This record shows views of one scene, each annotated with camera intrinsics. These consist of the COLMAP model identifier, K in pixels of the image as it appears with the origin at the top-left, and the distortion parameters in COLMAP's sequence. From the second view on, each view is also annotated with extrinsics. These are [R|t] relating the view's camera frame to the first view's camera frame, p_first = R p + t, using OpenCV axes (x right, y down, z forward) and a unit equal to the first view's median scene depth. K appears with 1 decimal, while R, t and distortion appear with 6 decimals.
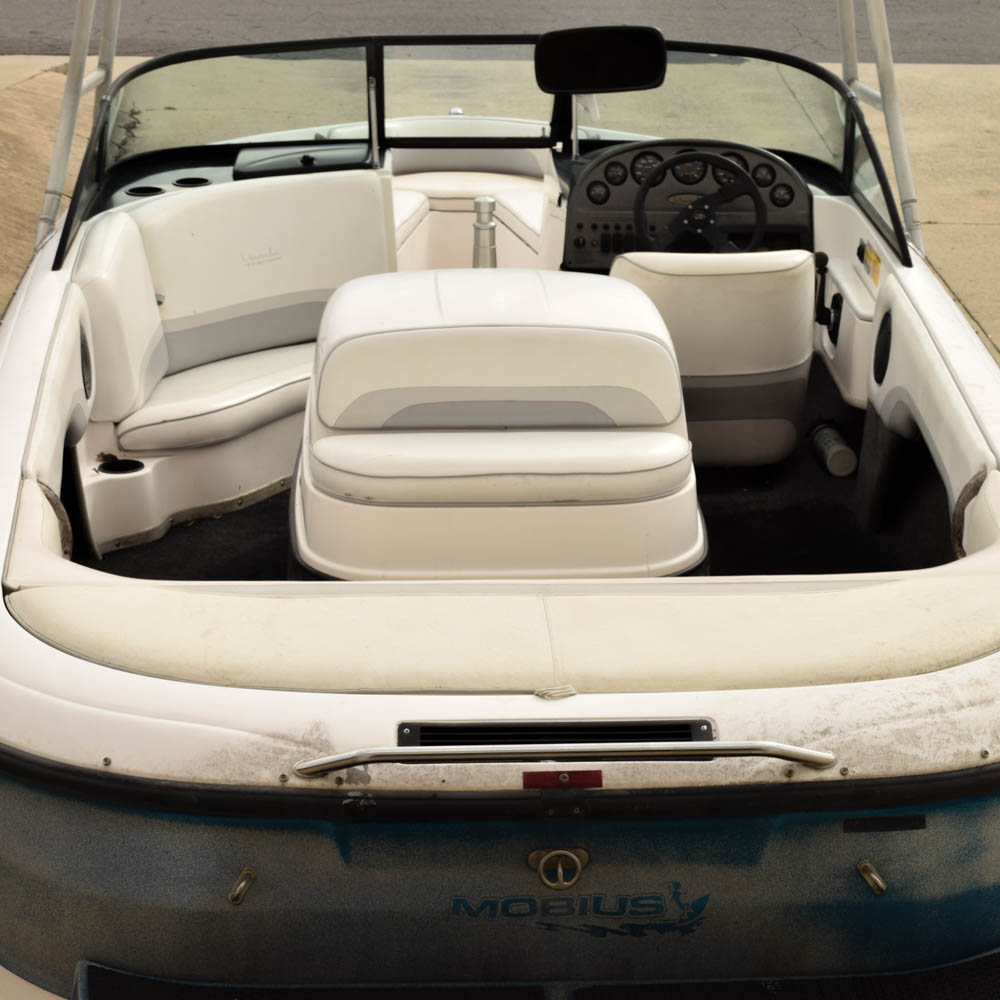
lens RADIAL K [[2703.8, 0, 502.1], [0, 2703.8, 499.7], [0, 0, 1]] dist [0.132019, 0.000000]
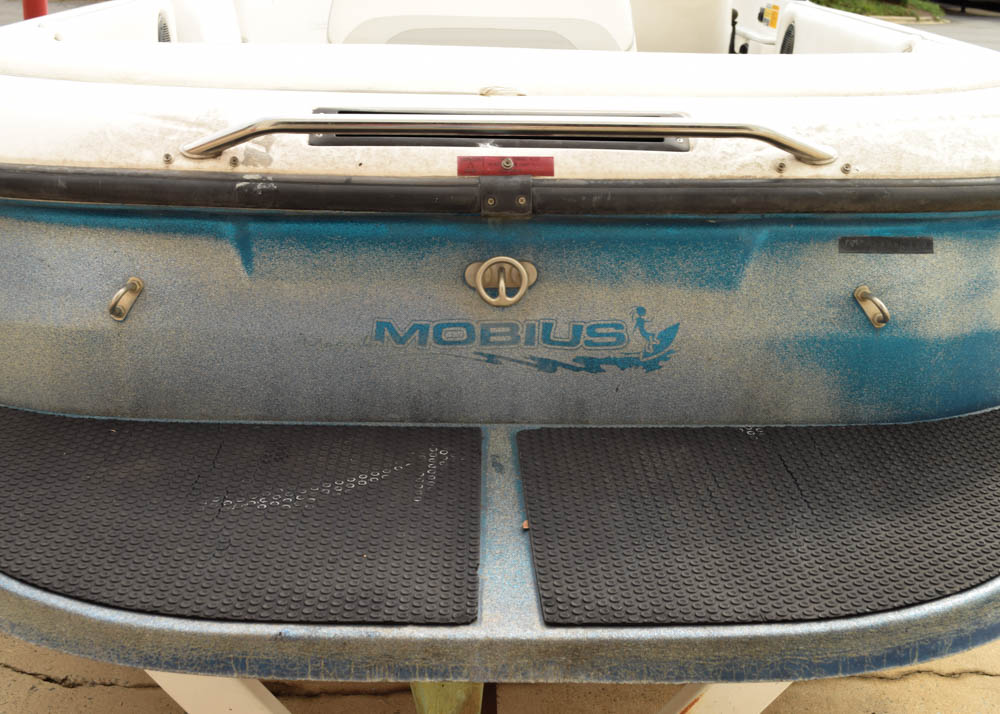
lens RADIAL K [[1261.4, 0, 496.6], [0, 1261.4, 357.3], [0, 0, 1]] dist [-0.005646, 0.000000]
pose [[0.999582, 0.015921, -0.024142, 0.029172], [-0.016798, 0.999191, -0.036552, 0.172142], [0.023541, 0.036942, 0.999040, 0.608587]]
